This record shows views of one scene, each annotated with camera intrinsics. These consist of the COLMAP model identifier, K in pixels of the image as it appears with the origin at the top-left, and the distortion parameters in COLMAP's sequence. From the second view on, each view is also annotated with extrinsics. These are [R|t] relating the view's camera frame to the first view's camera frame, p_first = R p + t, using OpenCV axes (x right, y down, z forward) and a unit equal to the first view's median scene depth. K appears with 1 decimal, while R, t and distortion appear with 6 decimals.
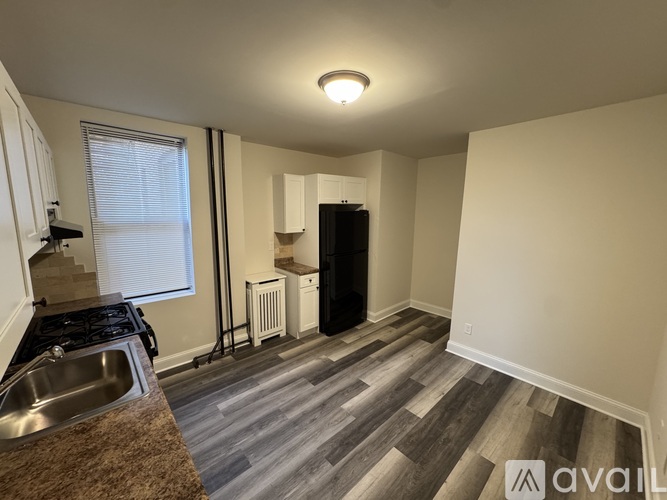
lens RADIAL K [[266.0, 0, 333.5], [0, 266.0, 250.0], [0, 0, 1]] dist [-0.001471, 0.000268]
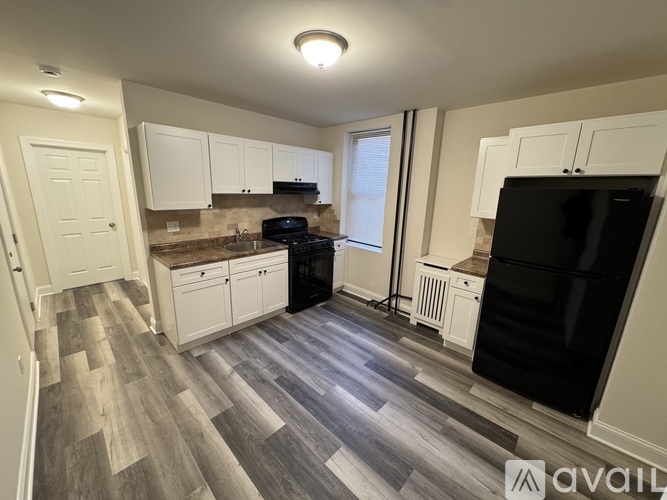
lens RADIAL K [[266.0, 0, 333.5], [0, 266.0, 250.0], [0, 0, 1]] dist [-0.001471, 0.000268]
pose [[0.062846, 0.226867, -0.971896, 0.764637], [-0.180433, 0.960357, 0.212506, -0.083113], [0.981578, 0.162007, 0.101289, 0.710249]]
